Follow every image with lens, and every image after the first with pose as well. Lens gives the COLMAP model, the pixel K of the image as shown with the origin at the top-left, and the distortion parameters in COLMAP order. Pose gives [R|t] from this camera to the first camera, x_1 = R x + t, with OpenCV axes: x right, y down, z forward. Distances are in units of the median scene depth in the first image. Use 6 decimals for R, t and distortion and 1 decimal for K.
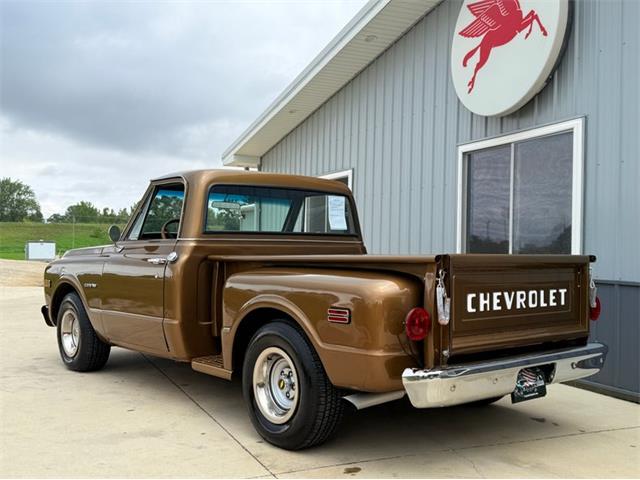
lens RADIAL K [[663.4, 0, 315.9], [0, 663.4, 238.6], [0, 0, 1]] dist [0.169013, -0.355866]
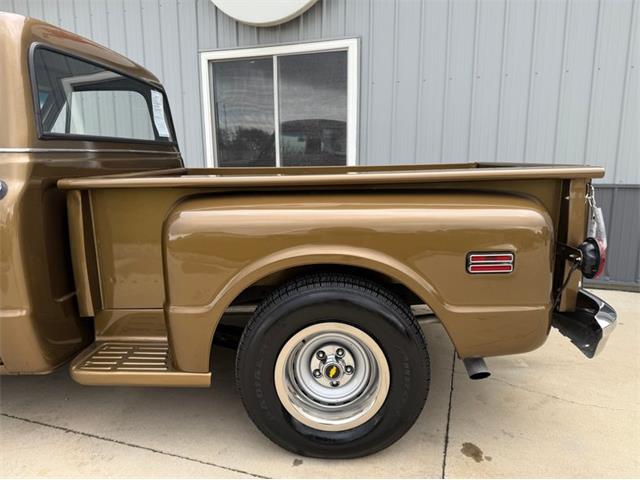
lens RADIAL K [[458.1, 0, 320.0], [0, 458.1, 240.0], [0, 0, 1]] dist [0.005922, 0.001018]
pose [[0.674943, -0.148259, 0.722822, -0.366851], [0.005416, 0.980575, 0.196070, 0.000840], [-0.737850, -0.128422, 0.662635, 0.723741]]
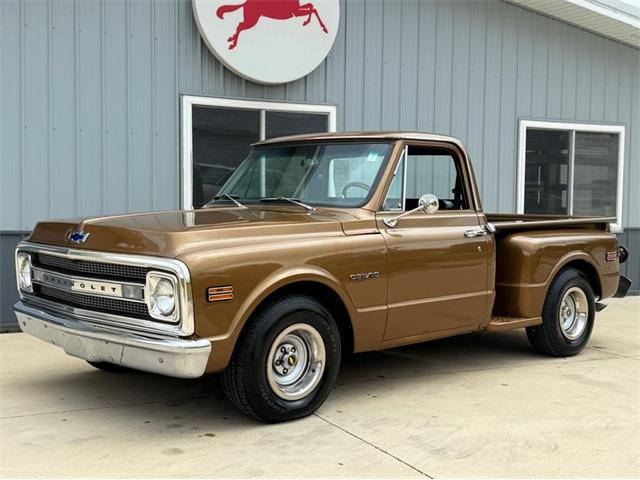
lens RADIAL K [[821.0, 0, 325.1], [0, 821.0, 242.2], [0, 0, 1]] dist [0.175853, -0.356542]
pose [[-0.048113, -0.066623, 0.996618, -1.754301], [-0.025358, 0.997533, 0.065460, -0.031764], [-0.998520, -0.022123, -0.049684, 1.597922]]
